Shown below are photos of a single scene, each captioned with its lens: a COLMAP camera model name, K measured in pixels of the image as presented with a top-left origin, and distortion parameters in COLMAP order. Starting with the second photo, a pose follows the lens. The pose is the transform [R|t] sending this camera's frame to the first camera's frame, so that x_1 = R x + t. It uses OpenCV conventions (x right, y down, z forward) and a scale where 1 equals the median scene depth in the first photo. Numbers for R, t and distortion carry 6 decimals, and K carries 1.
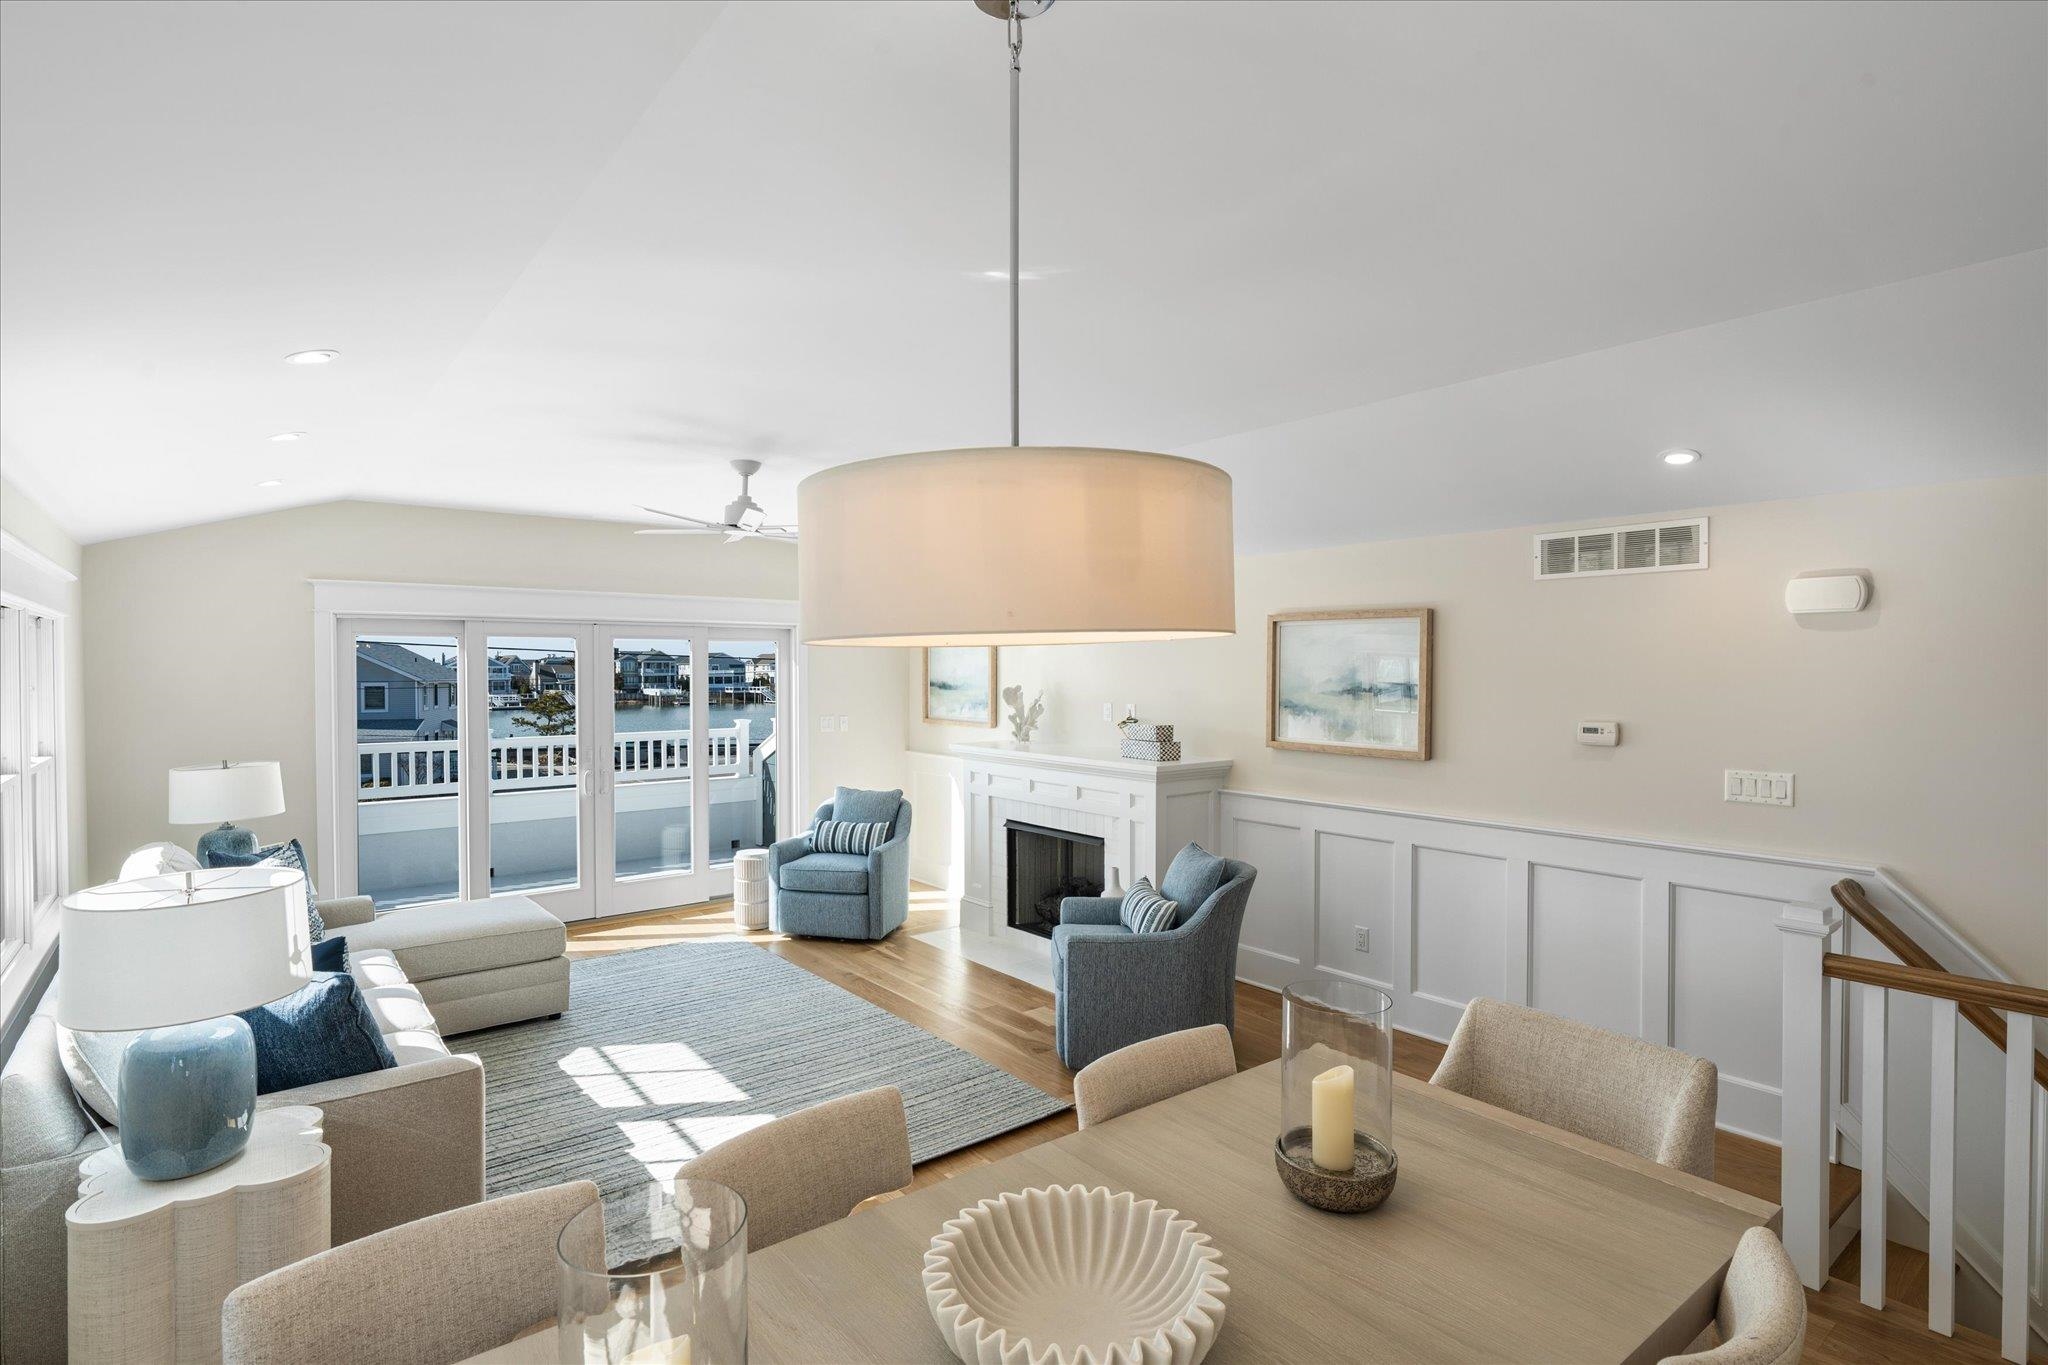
lens RADIAL K [[1020.0, 0, 1008.7], [0, 1020.0, 689.1], [0, 0, 1]] dist [0.016224, 0.000181]
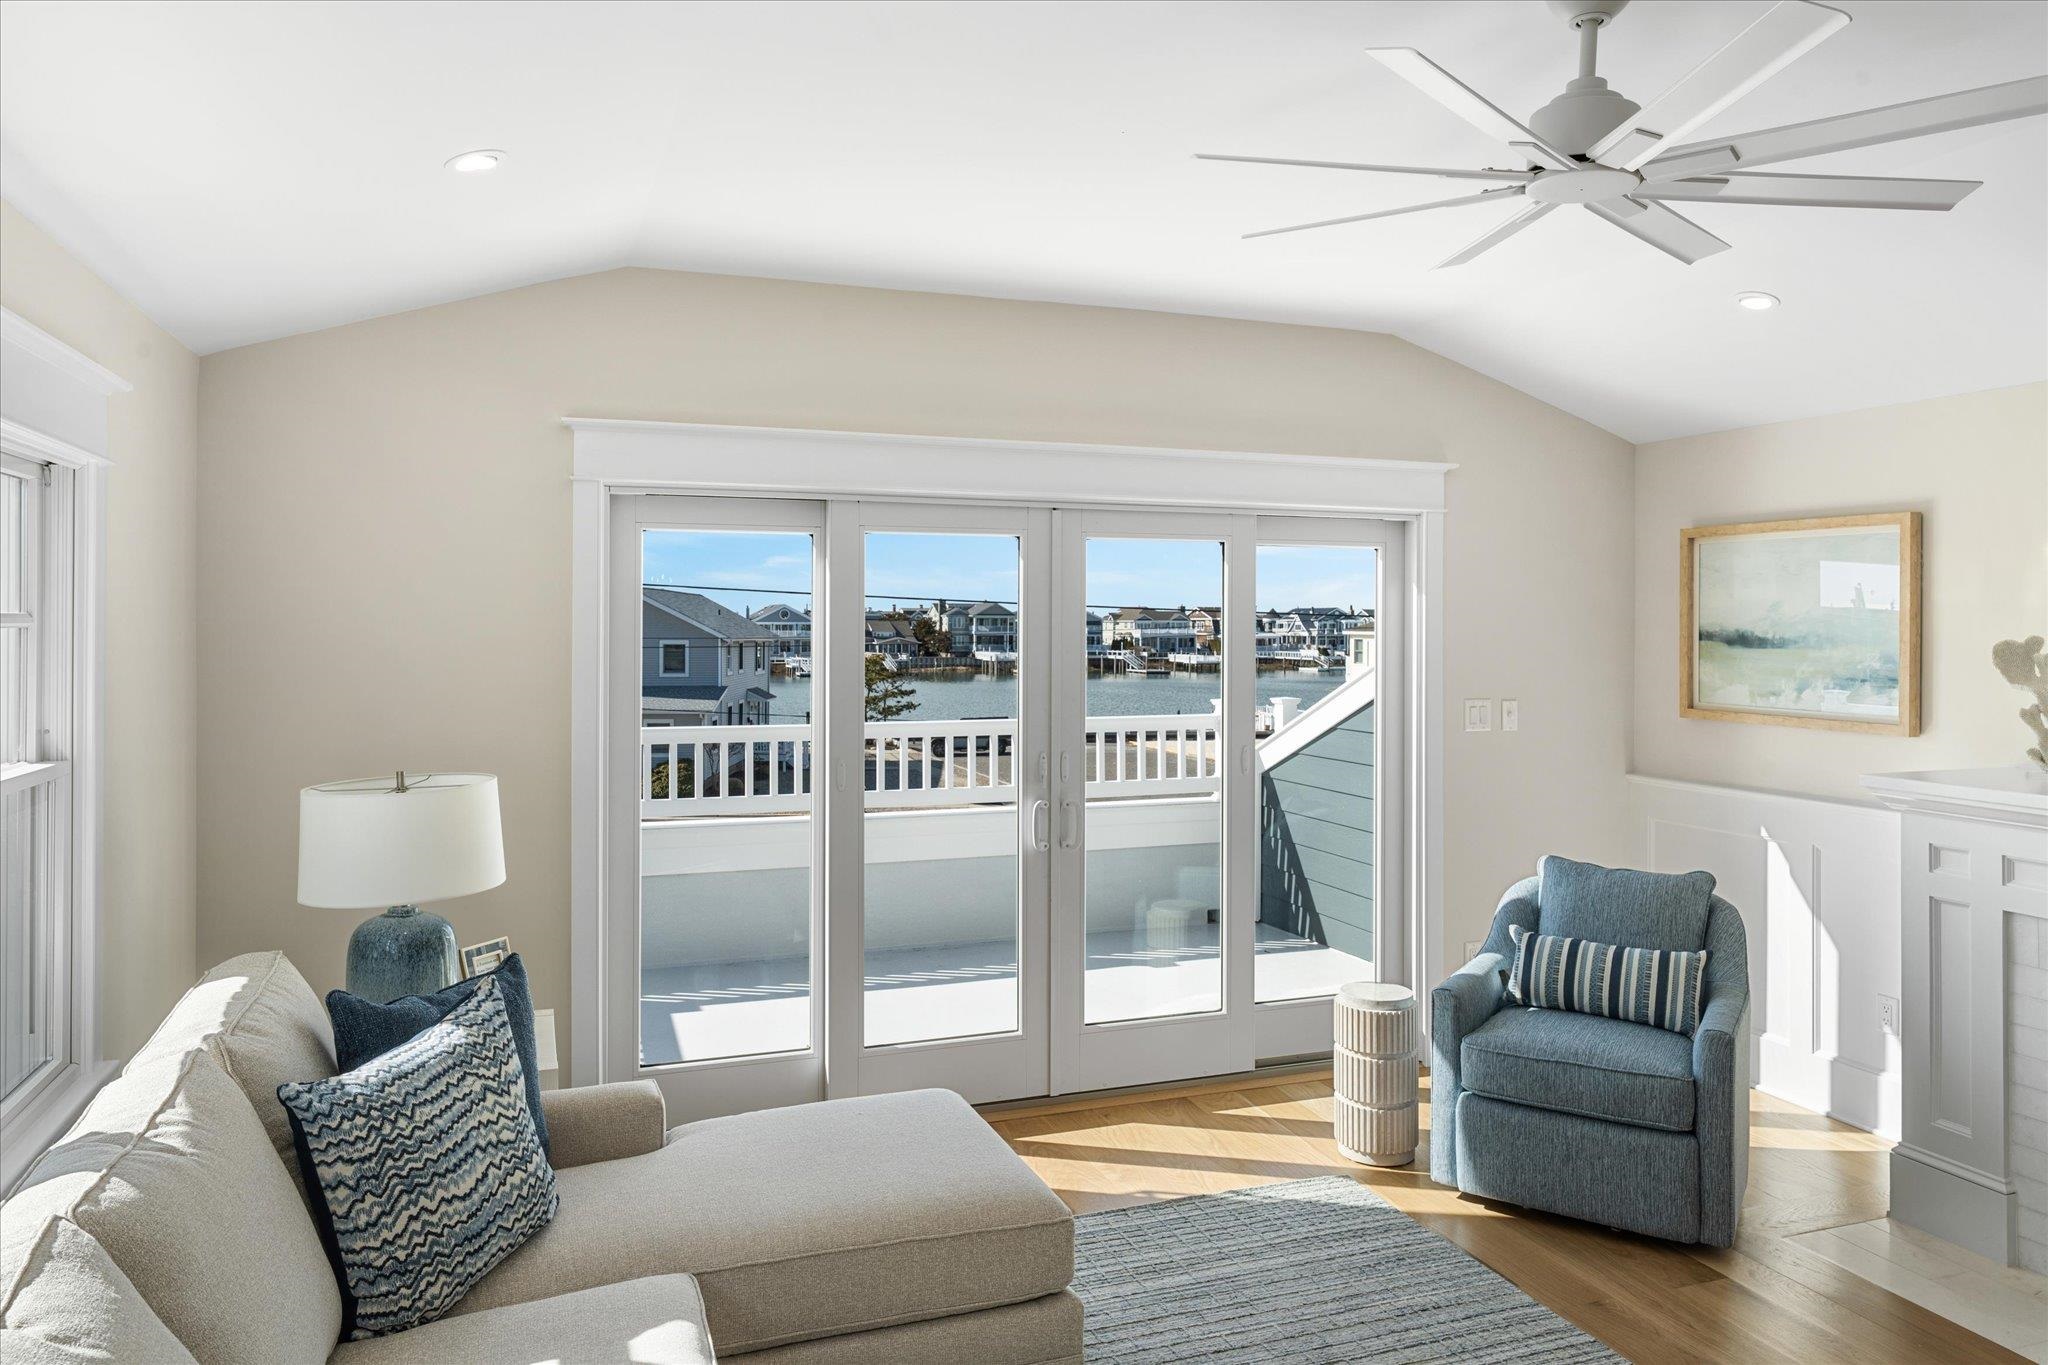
lens RADIAL K [[1377.4, 0, 1013.7], [0, 1377.4, 631.6], [0, 0, 1]] dist [0.024487, 0.004120]
pose [[0.951724, 0.005081, -0.306912, -0.217311], [-0.010554, 0.999813, -0.016175, 0.008054], [0.306773, 0.018633, 0.951600, 0.353199]]
